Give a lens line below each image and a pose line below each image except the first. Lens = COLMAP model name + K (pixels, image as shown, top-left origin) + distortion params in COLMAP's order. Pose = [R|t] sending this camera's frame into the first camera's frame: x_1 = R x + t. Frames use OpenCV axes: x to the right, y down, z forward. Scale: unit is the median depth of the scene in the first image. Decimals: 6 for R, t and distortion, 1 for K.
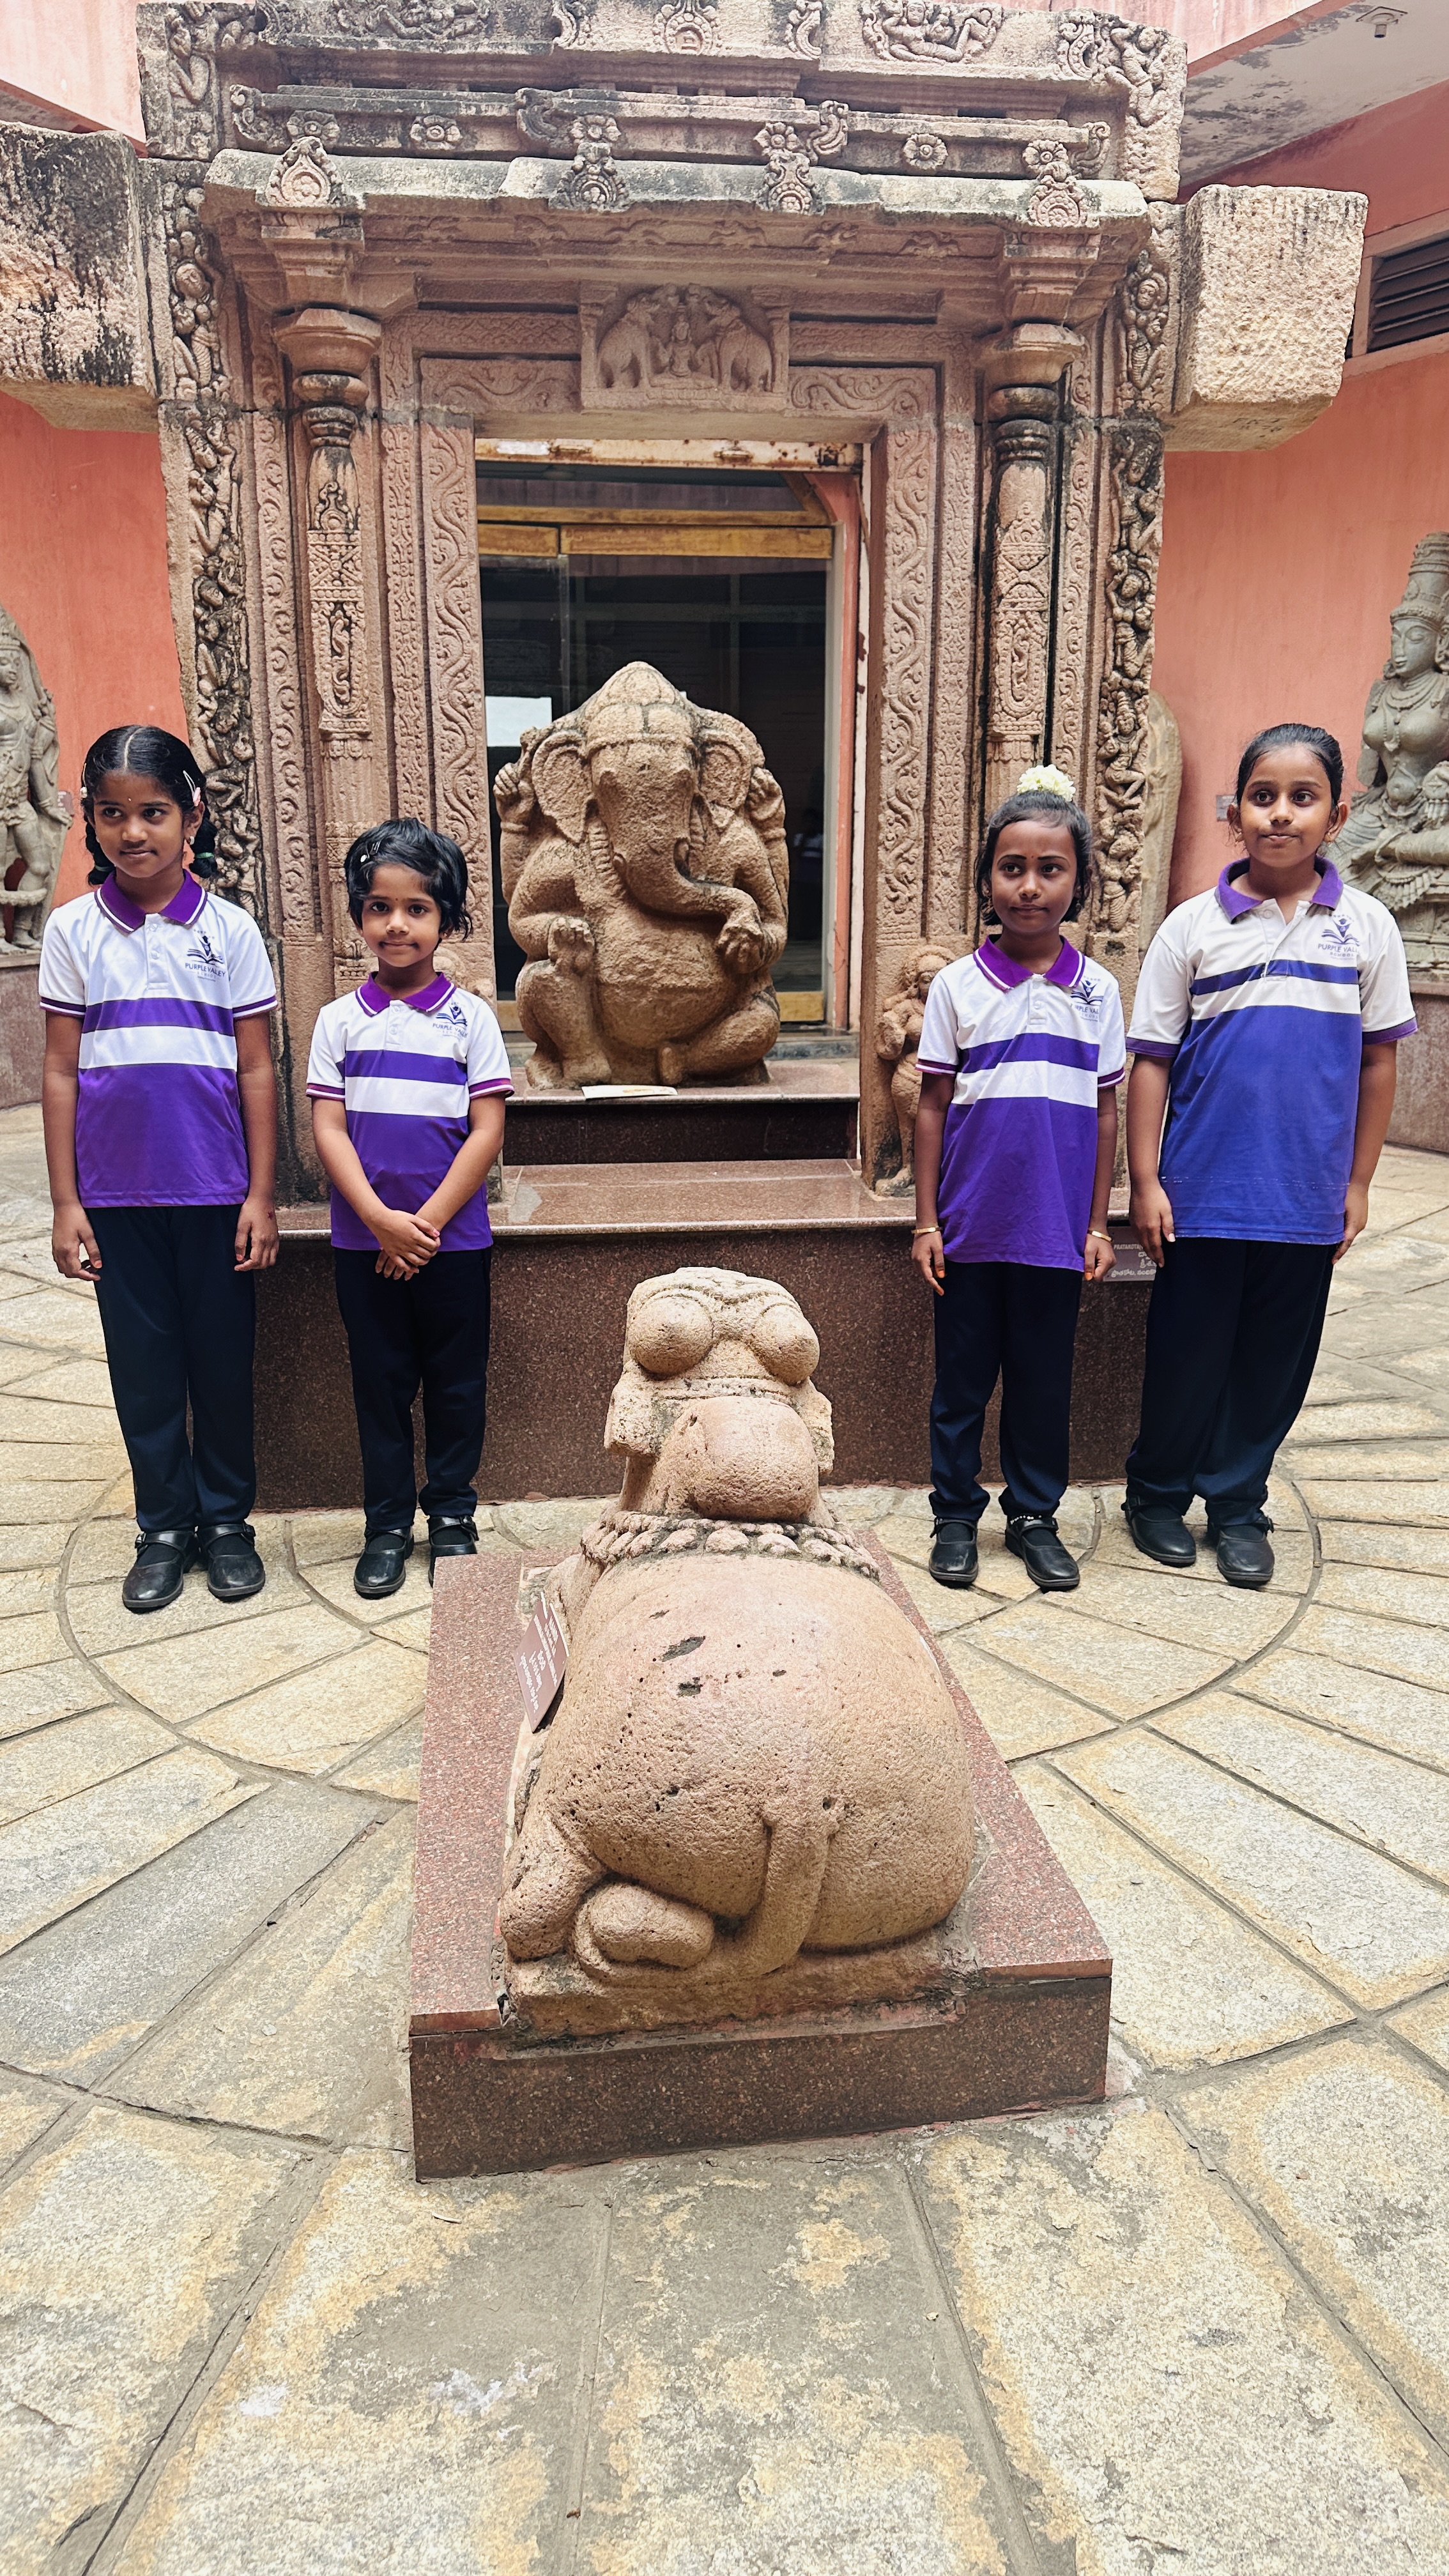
lens RADIAL K [[1886.1, 0, 696.4], [0, 1886.1, 1289.7], [0, 0, 1]] dist [0.130780, -0.205308]
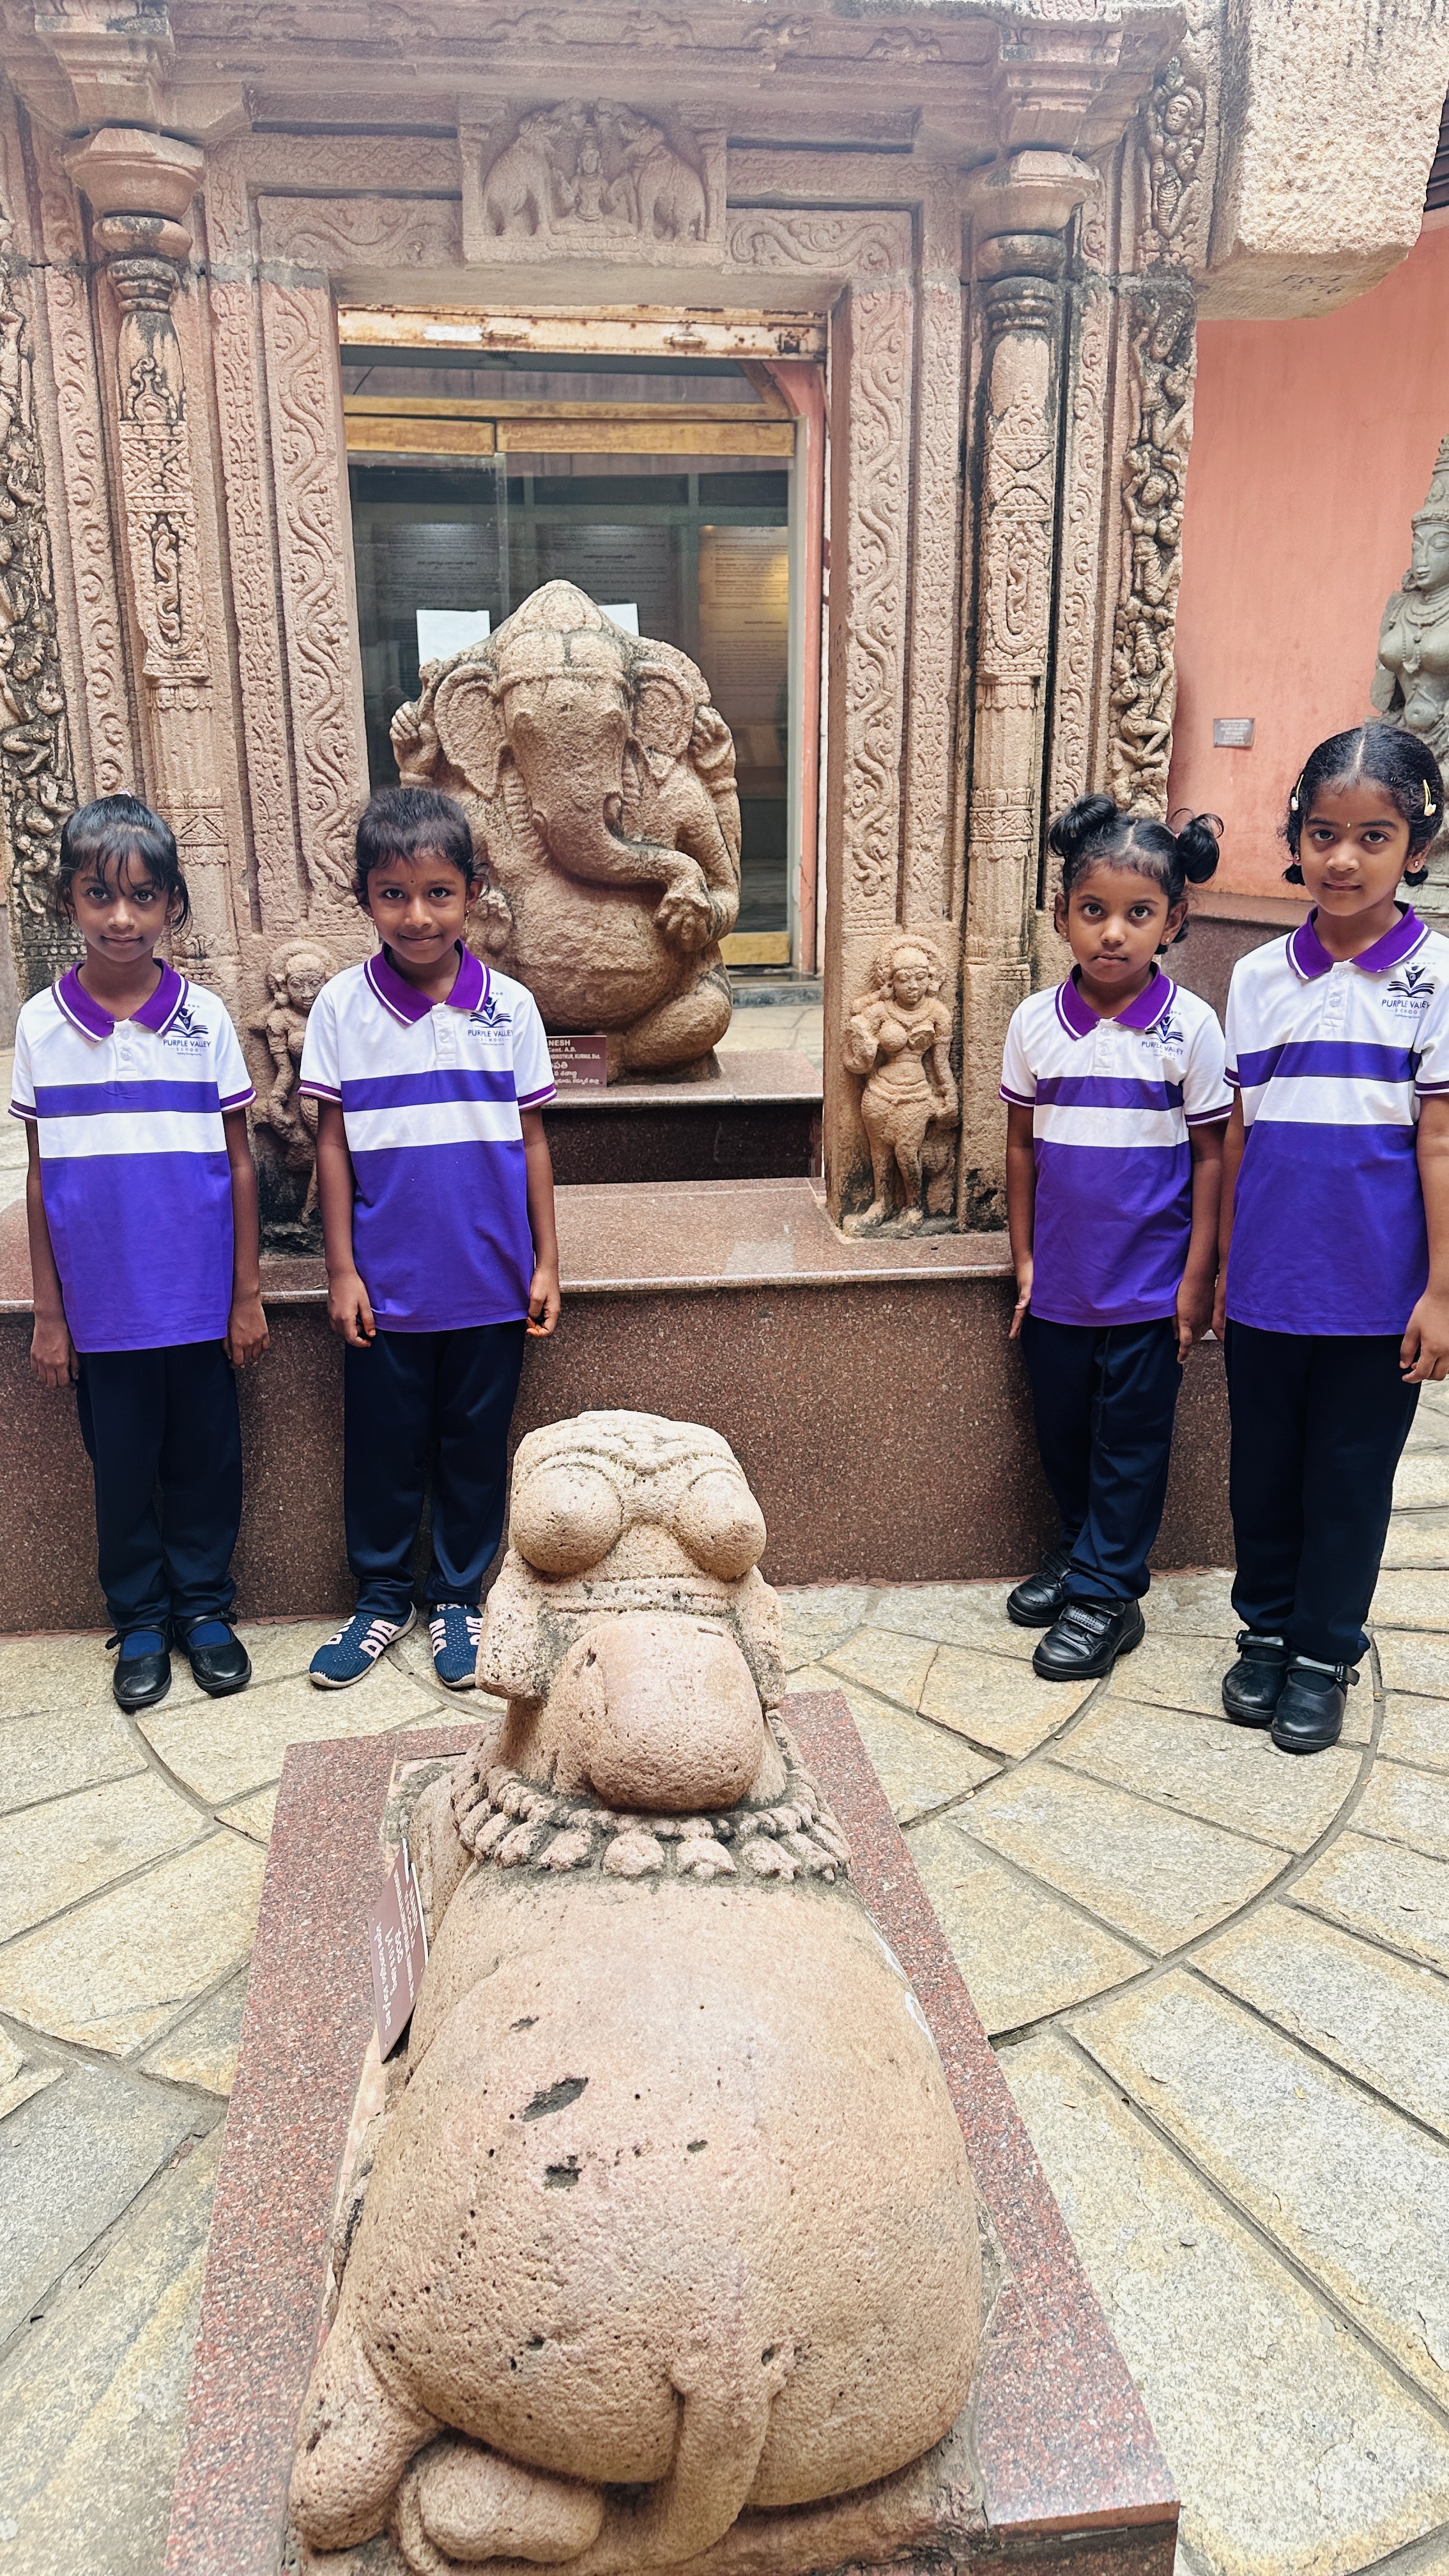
lens RADIAL K [[1891.1, 0, 694.5], [0, 1891.1, 1302.2], [0, 0, 1]] dist [0.072123, -0.074230]
pose [[0.999869, -0.009018, 0.013459, 0.019872], [0.008317, 0.998652, 0.051240, -0.070371], [-0.013903, -0.051121, 0.998596, 0.185853]]
